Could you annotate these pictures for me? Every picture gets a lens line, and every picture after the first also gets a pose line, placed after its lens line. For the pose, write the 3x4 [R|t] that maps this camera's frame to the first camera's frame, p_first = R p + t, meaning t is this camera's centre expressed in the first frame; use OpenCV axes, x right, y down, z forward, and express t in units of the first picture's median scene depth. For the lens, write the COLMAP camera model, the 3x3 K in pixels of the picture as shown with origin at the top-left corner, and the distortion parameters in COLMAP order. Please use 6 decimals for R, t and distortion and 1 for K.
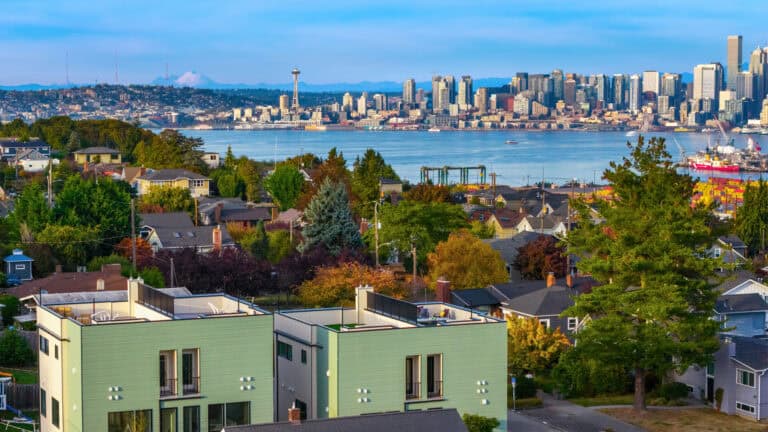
lens RADIAL K [[1538.9, 0, 384.0], [0, 1538.9, 216.0], [0, 0, 1]] dist [0.019770, -0.082911]
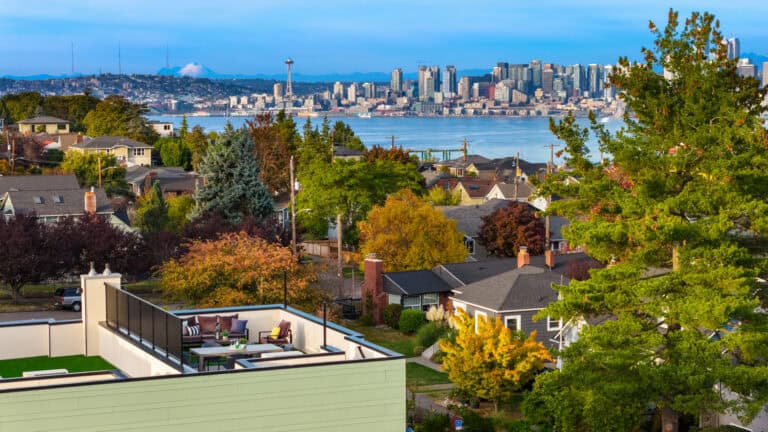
lens RADIAL K [[1538.9, 0, 384.0], [0, 1538.9, 216.0], [0, 0, 1]] dist [0.019770, -0.082911]
pose [[0.999899, -0.002316, 0.013997, 0.042861], [0.002115, 0.999895, 0.014366, 0.015129], [-0.014029, -0.014335, 0.999799, 0.364924]]
